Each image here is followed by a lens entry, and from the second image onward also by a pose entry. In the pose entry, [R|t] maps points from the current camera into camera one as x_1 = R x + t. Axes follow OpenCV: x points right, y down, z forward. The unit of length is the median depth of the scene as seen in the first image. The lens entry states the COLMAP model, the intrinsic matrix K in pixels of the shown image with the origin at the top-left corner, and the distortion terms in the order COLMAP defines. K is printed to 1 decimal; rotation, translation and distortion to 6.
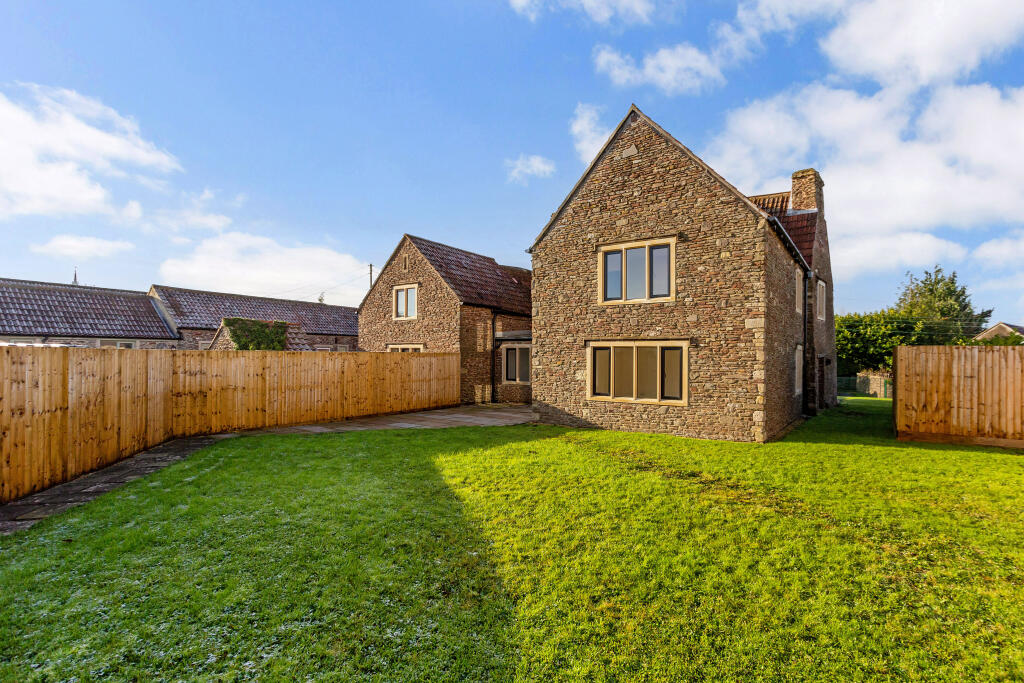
lens RADIAL K [[491.1, 0, 501.7], [0, 491.1, 341.0], [0, 0, 1]] dist [-0.016319, 0.001921]
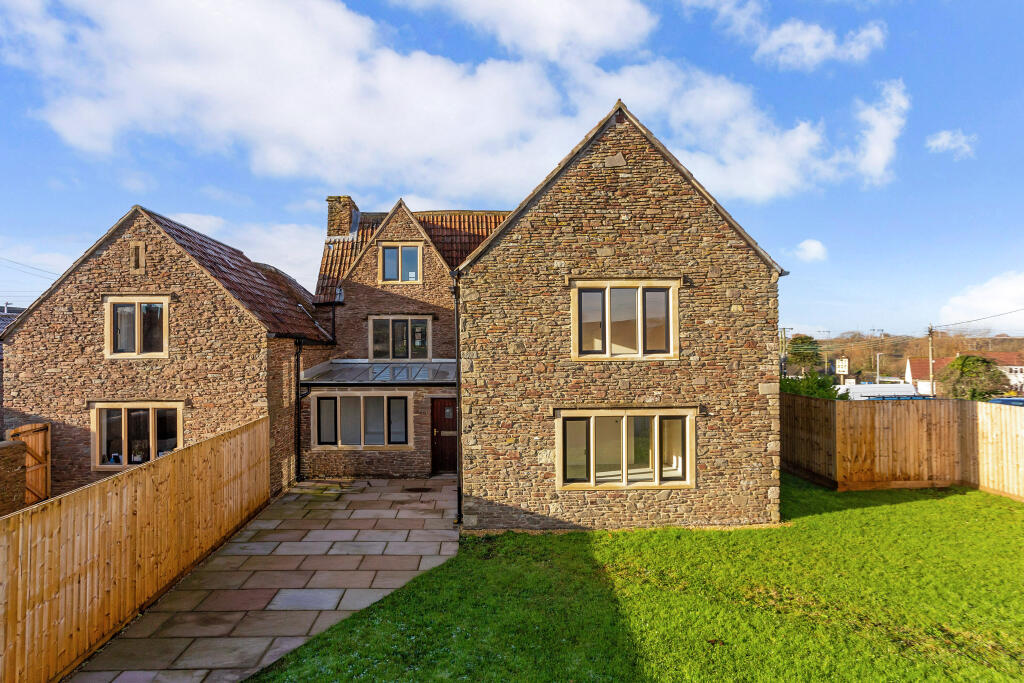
lens RADIAL K [[546.2, 0, 513.5], [0, 546.2, 338.6], [0, 0, 1]] dist [-0.021174, 0.002709]
pose [[0.799007, -0.005944, 0.601292, -0.374196], [0.003985, 0.999982, 0.004589, -0.112107], [-0.601309, -0.001270, 0.799016, 0.410282]]
